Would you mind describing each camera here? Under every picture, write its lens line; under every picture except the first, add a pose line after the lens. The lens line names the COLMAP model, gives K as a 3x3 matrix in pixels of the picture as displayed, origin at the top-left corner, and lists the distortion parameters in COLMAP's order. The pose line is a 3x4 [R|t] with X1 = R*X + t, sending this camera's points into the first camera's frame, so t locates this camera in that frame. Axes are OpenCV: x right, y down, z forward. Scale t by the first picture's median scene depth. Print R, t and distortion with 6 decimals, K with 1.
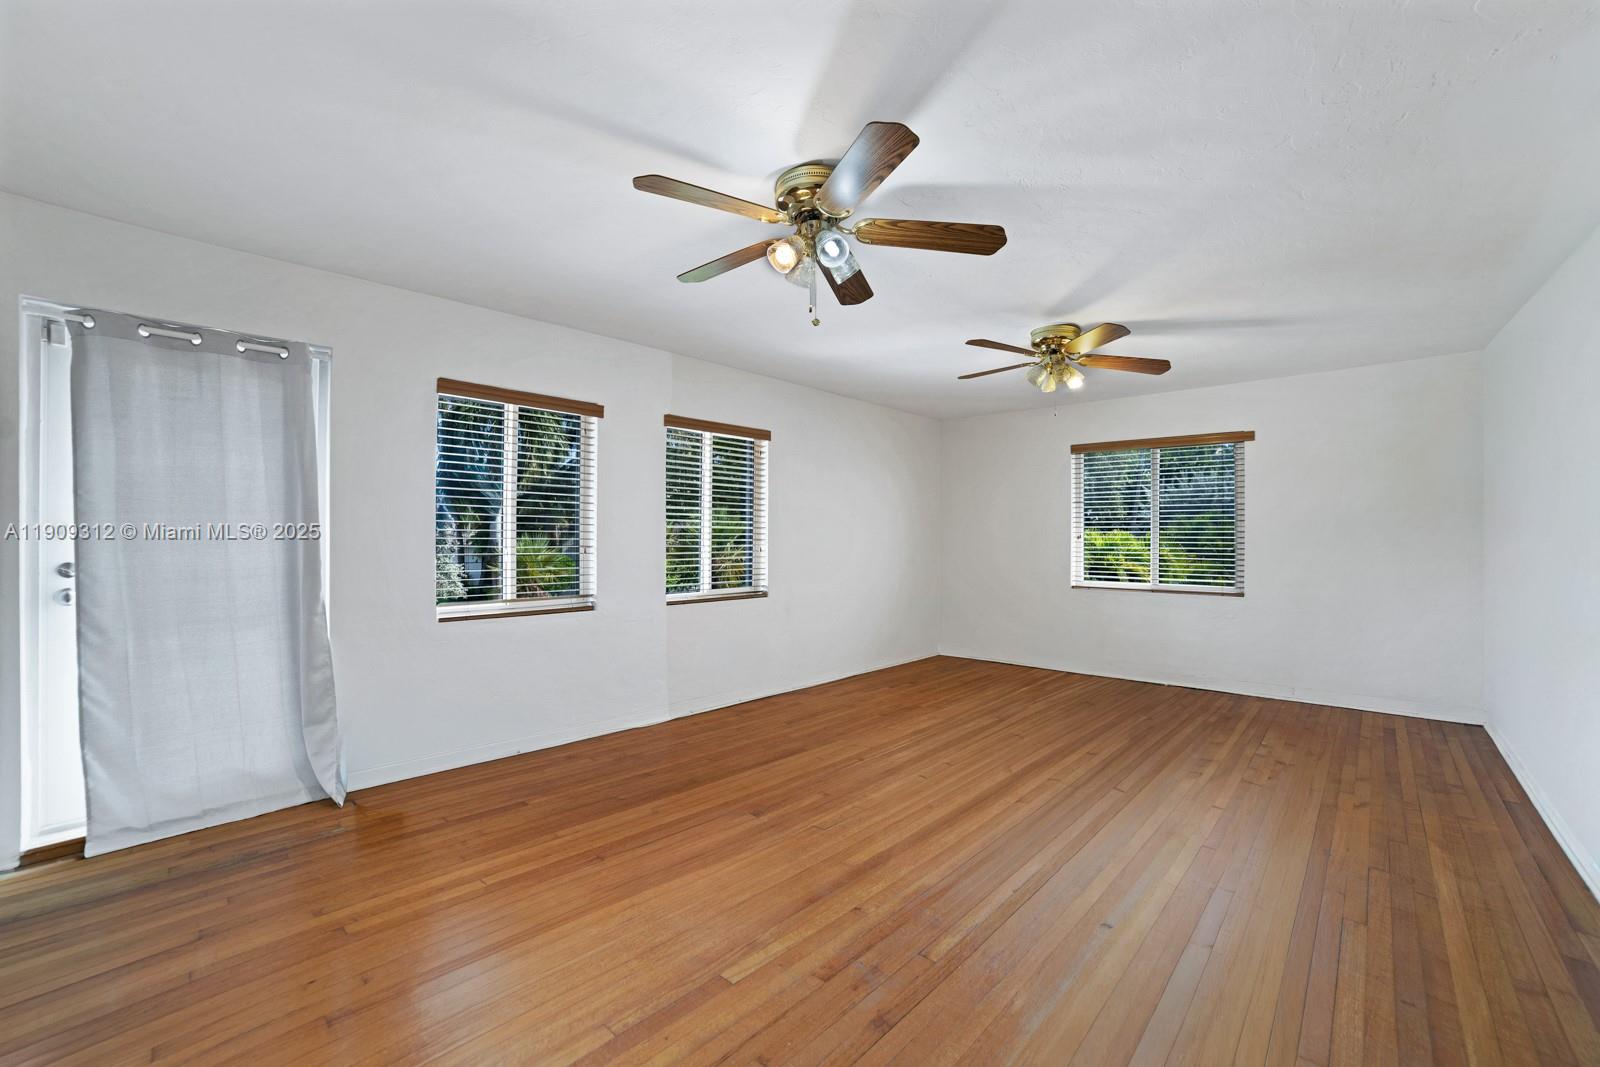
lens RADIAL K [[653.0, 0, 807.6], [0, 653.0, 542.5], [0, 0, 1]] dist [-0.100629, 0.032854]
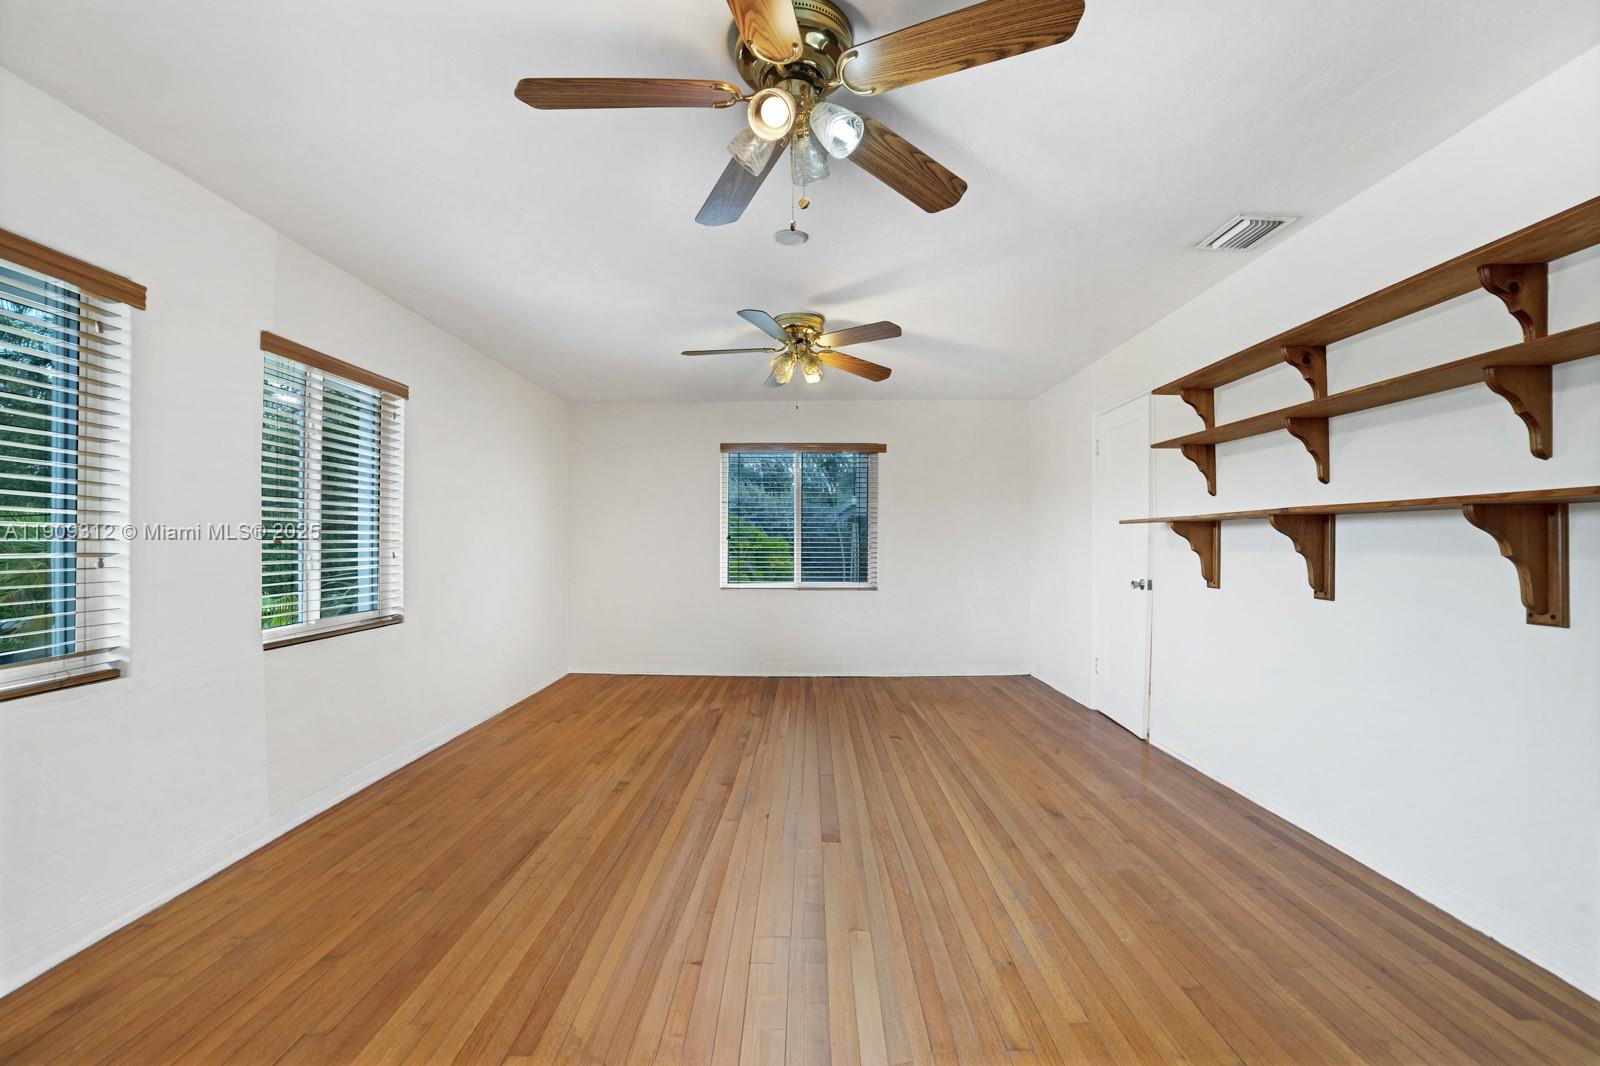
lens RADIAL K [[653.0, 0, 807.6], [0, 653.0, 542.0], [0, 0, 1]] dist [-0.100629, 0.032854]
pose [[0.740642, -0.005771, 0.671876, -0.245062], [0.008338, 0.999965, -0.000602, 0.000835], [-0.671849, 0.006048, 0.740664, 0.266812]]
